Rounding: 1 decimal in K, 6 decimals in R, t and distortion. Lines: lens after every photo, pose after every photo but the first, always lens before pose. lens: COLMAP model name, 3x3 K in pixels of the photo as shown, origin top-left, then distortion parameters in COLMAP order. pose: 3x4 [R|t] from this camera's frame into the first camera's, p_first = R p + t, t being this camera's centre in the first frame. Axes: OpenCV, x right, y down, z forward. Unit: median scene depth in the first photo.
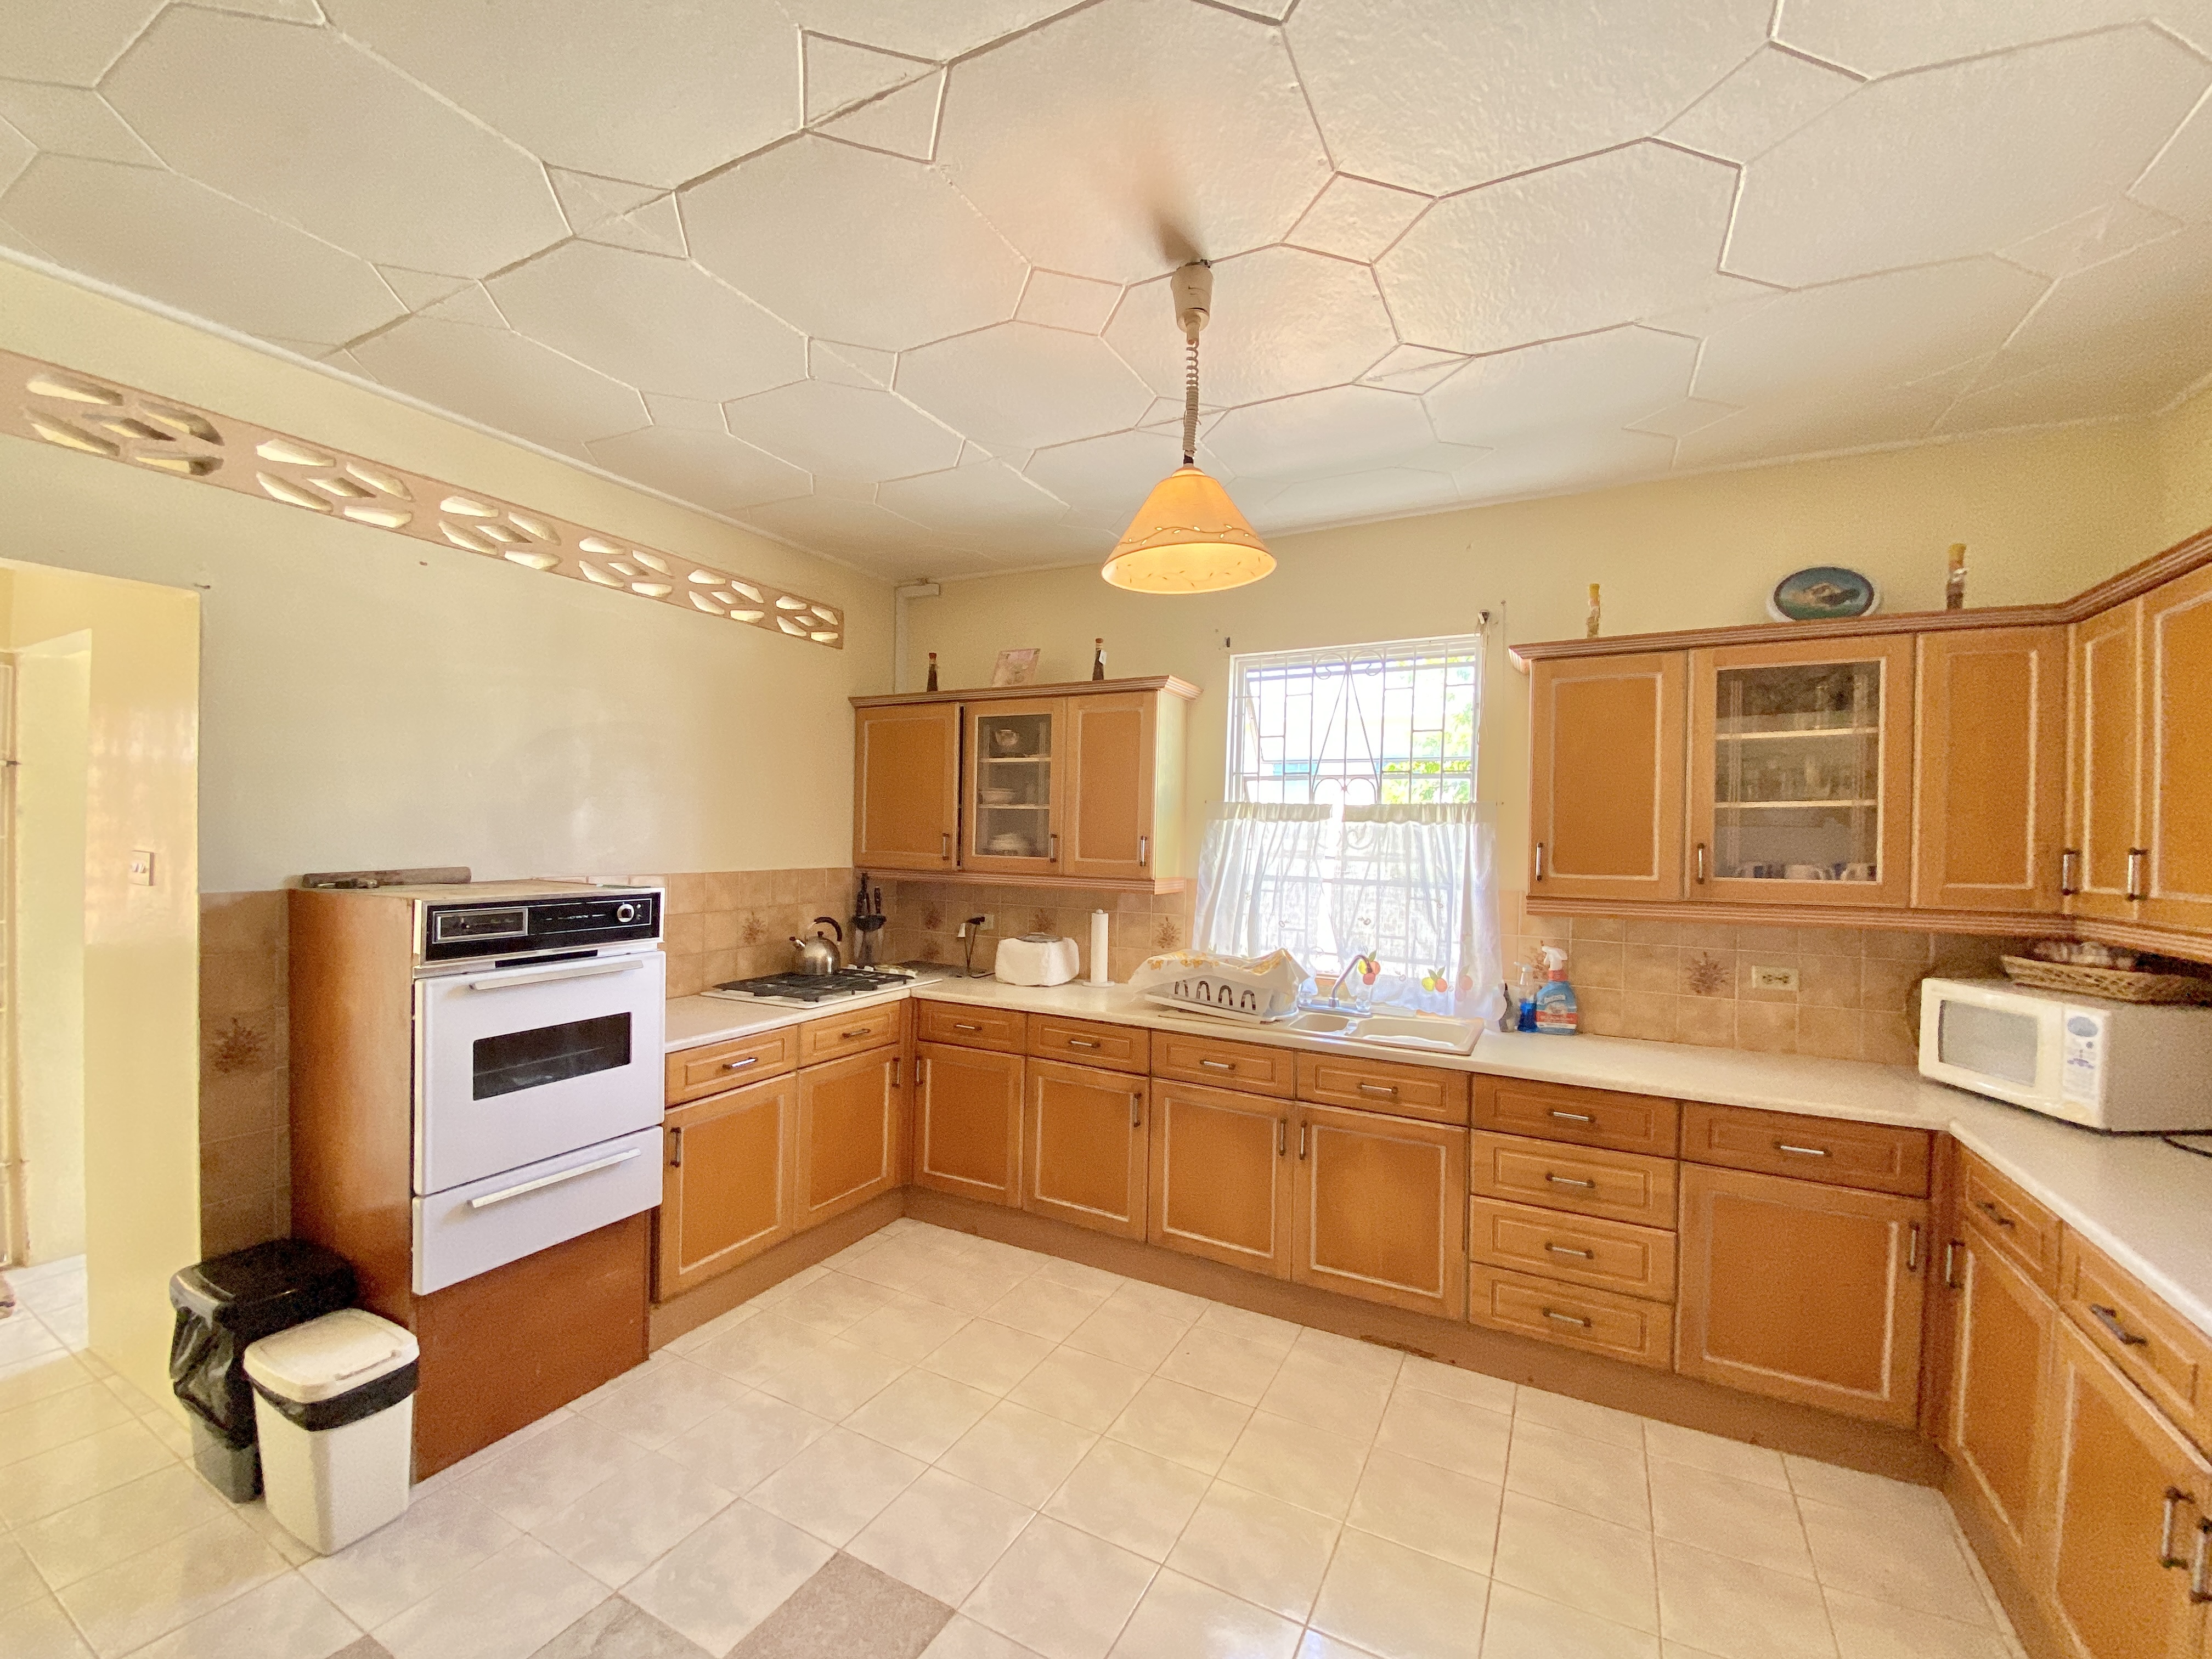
lens RADIAL K [[904.4, 0, 1106.0], [0, 904.4, 829.5], [0, 0, 1]] dist [0.061777, -0.043422]
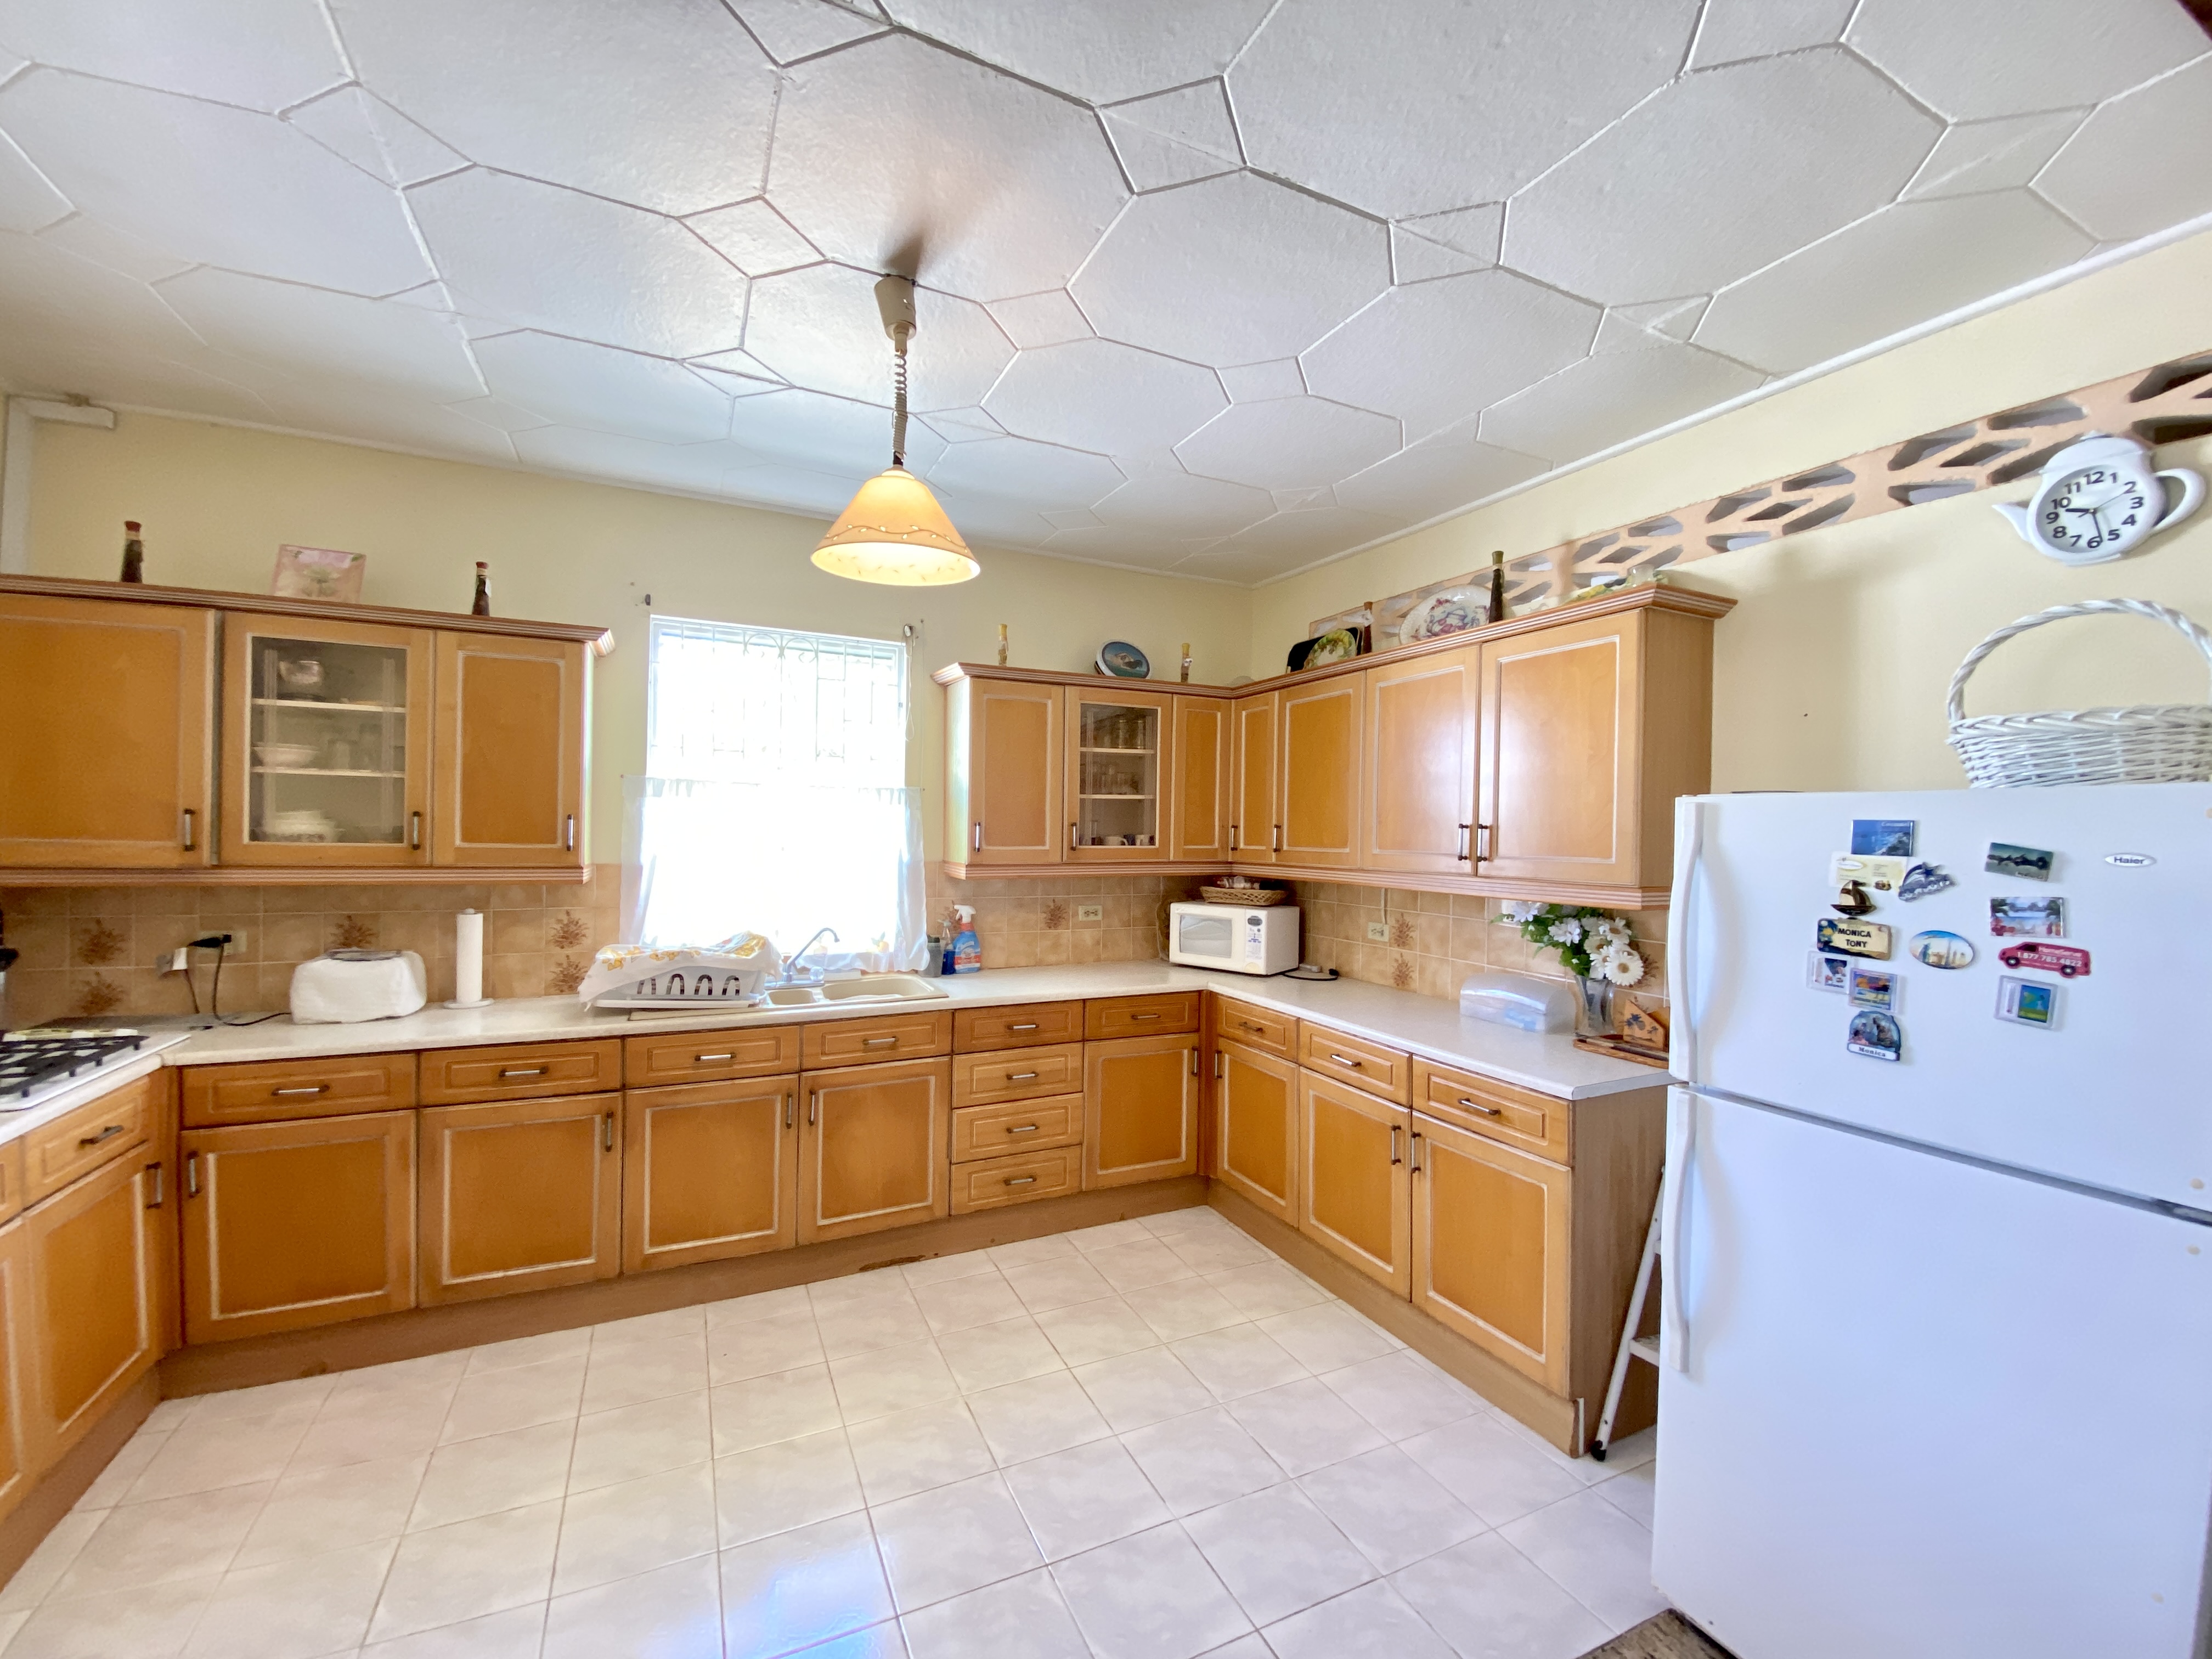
lens RADIAL K [[904.4, 0, 1106.0], [0, 904.4, 829.5], [0, 0, 1]] dist [0.061777, -0.043422]
pose [[0.594982, -0.008807, 0.803691, -0.407486], [-0.010184, 0.999777, 0.018495, -0.000279], [-0.803675, -0.019189, 0.594760, 0.108644]]
